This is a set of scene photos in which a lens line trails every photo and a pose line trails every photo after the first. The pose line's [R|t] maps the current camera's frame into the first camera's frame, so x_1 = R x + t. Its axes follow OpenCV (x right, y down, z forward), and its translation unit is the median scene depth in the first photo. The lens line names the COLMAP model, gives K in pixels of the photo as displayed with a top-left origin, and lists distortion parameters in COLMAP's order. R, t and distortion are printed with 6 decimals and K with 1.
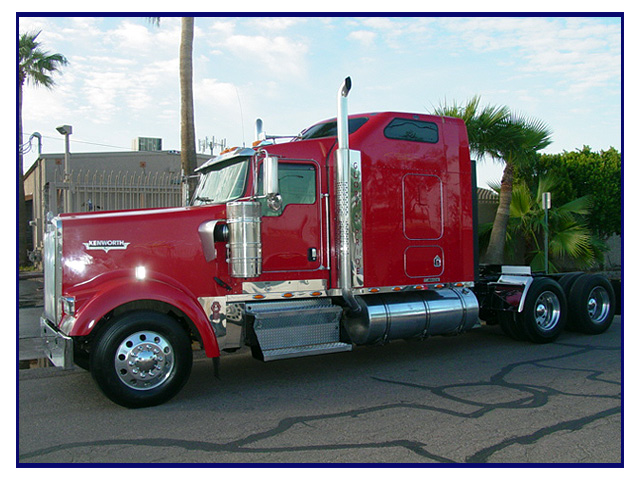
lens RADIAL K [[608.4, 0, 320.0], [0, 608.4, 240.0], [0, 0, 1]] dist [-0.184943, 0.213758]
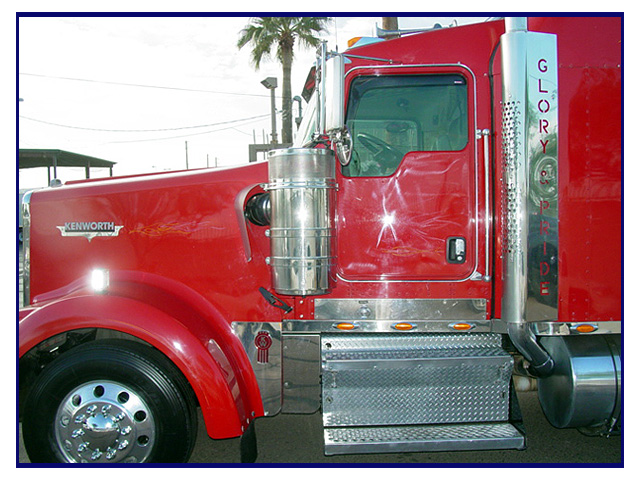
lens RADIAL K [[608.4, 0, 320.0], [0, 608.4, 240.0], [0, 0, 1]] dist [-0.184943, 0.213758]
pose [[0.862541, 0.026885, -0.505273, 0.157509], [0.001493, 0.998448, 0.055675, -0.014095], [0.505986, -0.048776, 0.861162, 0.551801]]
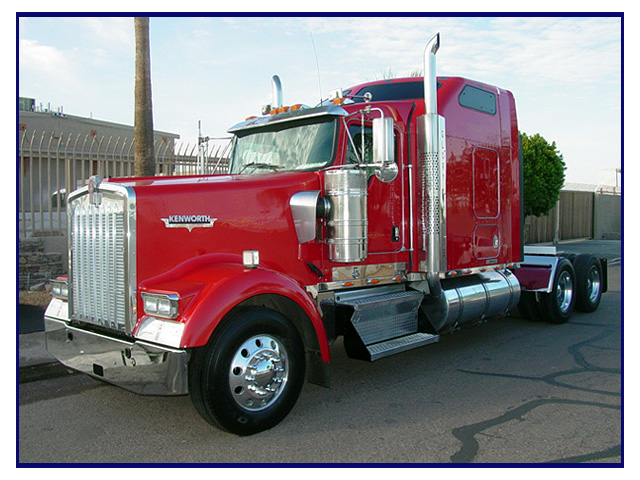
lens RADIAL K [[608.4, 0, 320.0], [0, 608.4, 240.0], [0, 0, 1]] dist [-0.184943, 0.213758]
pose [[0.961863, -0.000253, 0.273531, -0.385402], [-0.010230, 0.999267, 0.036899, 0.001868], [-0.273340, -0.038290, 0.961155, 0.214378]]
